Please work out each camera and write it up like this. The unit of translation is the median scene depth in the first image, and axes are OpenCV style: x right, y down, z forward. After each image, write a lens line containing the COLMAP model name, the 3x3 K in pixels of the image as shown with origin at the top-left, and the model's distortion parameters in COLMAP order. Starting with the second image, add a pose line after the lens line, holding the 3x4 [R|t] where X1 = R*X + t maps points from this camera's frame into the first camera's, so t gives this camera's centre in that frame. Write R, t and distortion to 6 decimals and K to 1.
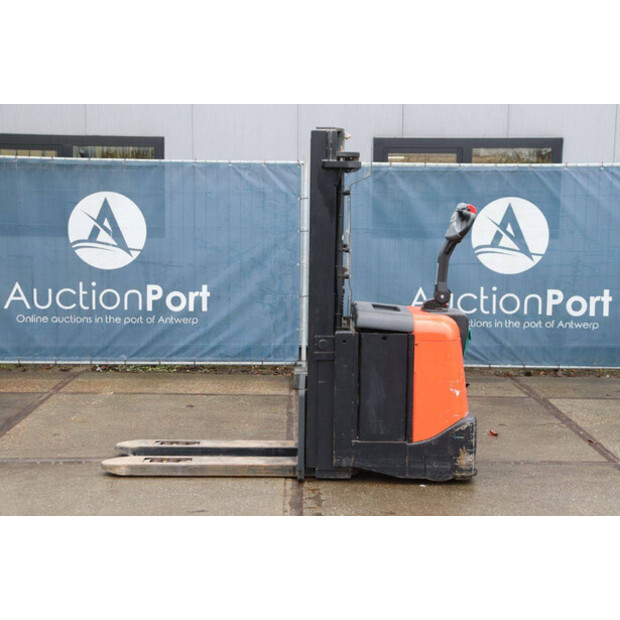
lens RADIAL K [[950.9, 0, 310.4], [0, 950.9, 299.2], [0, 0, 1]] dist [-0.010716, 0.735441]
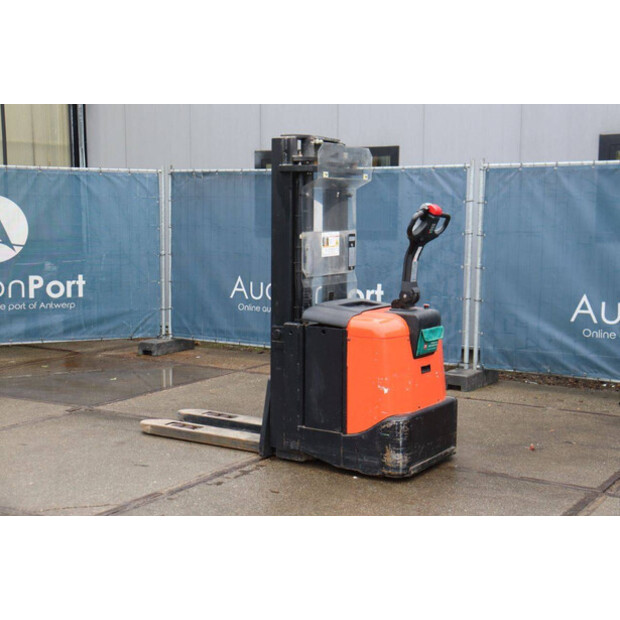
lens RADIAL K [[950.9, 0, 310.4], [0, 950.9, 299.2], [0, 0, 1]] dist [-0.010716, 0.735441]
pose [[0.840272, 0.044798, -0.540312, 0.424402], [-0.049357, 0.998763, 0.006050, -0.000518], [0.539914, 0.021584, 0.841443, 0.069760]]
